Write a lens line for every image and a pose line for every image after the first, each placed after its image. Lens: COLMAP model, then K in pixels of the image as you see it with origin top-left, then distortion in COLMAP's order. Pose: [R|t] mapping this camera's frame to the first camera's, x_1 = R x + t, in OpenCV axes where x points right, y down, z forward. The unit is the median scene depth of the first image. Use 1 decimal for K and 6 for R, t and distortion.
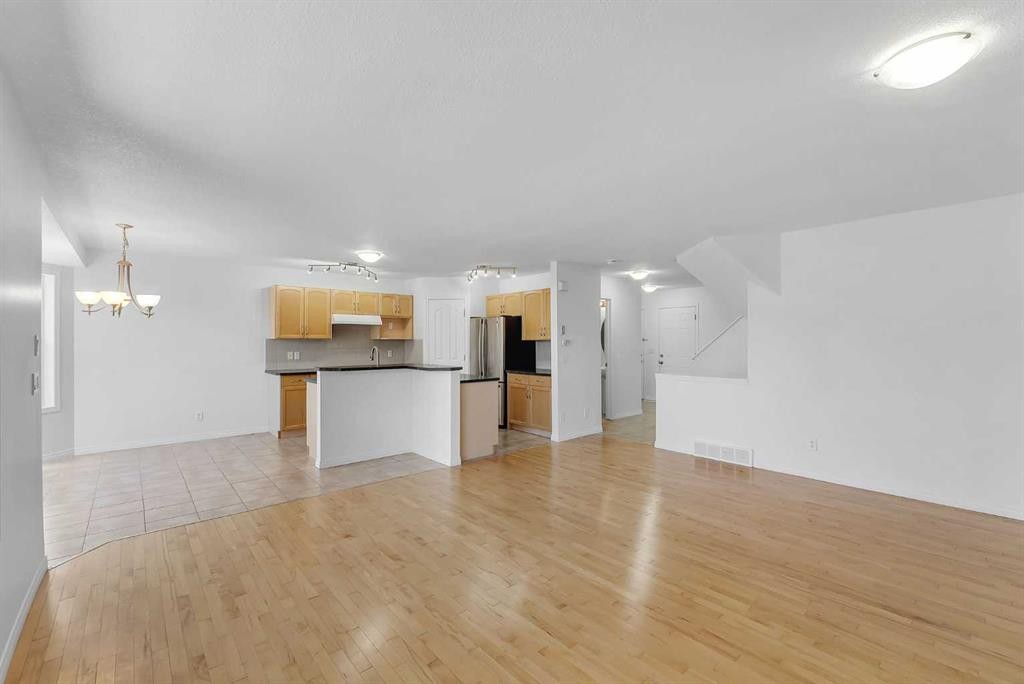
lens RADIAL K [[435.5, 0, 511.5], [0, 435.5, 338.8], [0, 0, 1]] dist [-0.005372, 0.000579]
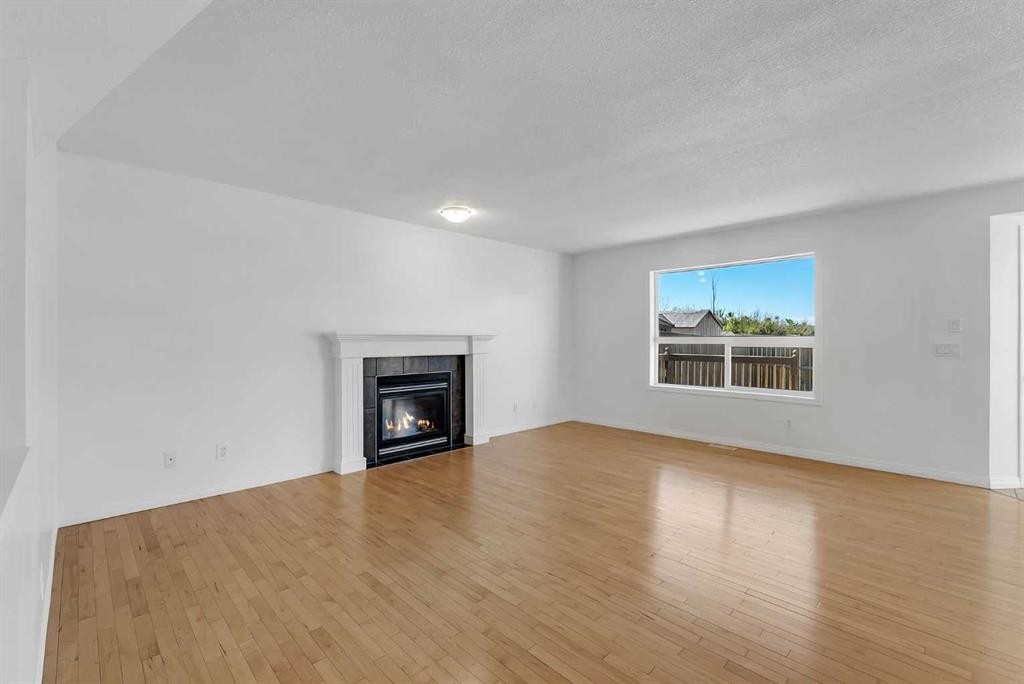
lens RADIAL K [[435.5, 0, 520.2], [0, 435.5, 344.9], [0, 0, 1]] dist [-0.005372, 0.000579]
pose [[-0.998309, 0.004750, -0.057932, 0.187737], [0.004436, 0.999975, 0.005558, 0.026807], [0.057957, 0.005292, -0.998305, 0.900999]]
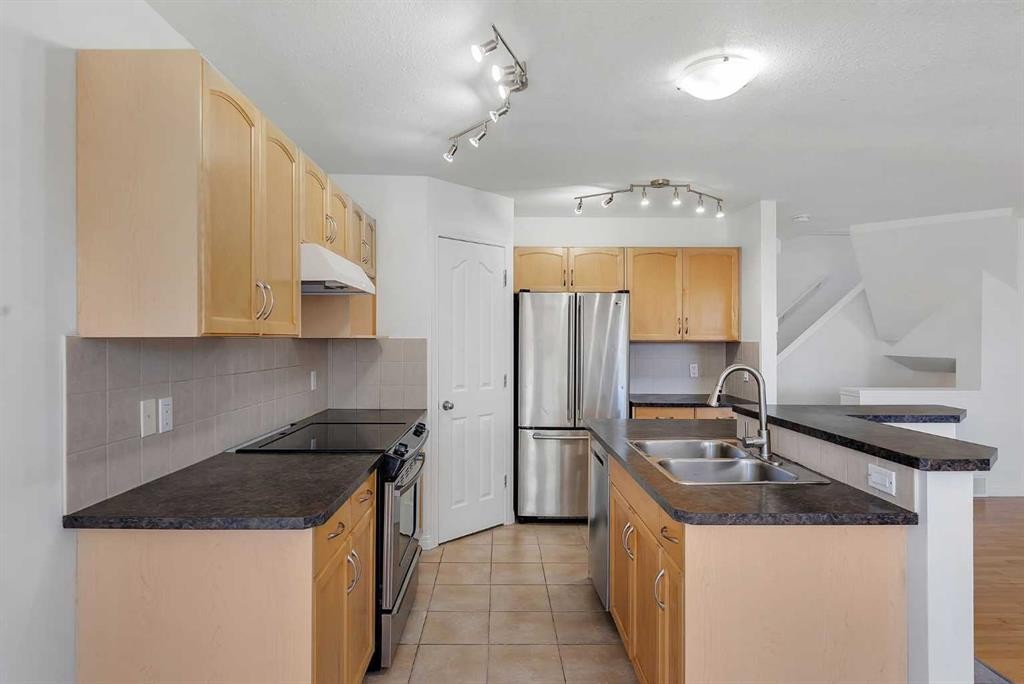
lens RADIAL K [[575.6, 0, 506.9], [0, 575.6, 339.2], [0, 0, 1]] dist [-0.005113, 0.003331]
pose [[0.650918, 0.001055, 0.759147, -0.617723], [-0.007066, 0.999964, 0.004669, -0.001617], [-0.759115, -0.008404, 0.650902, 0.702793]]
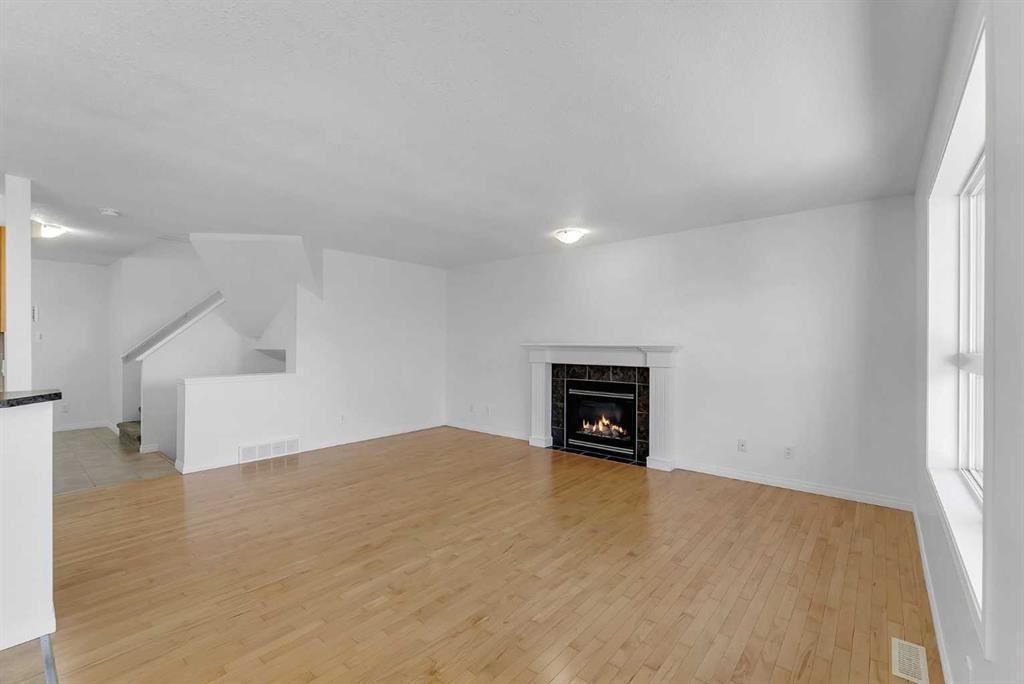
lens RADIAL K [[435.5, 0, 506.7], [0, 435.5, 345.6], [0, 0, 1]] dist [-0.005372, 0.000579]
pose [[-0.141699, -0.002715, 0.989906, -0.438139], [-0.008048, 0.999966, 0.001591, 0.012819], [-0.989877, -0.007742, -0.141716, 0.456610]]
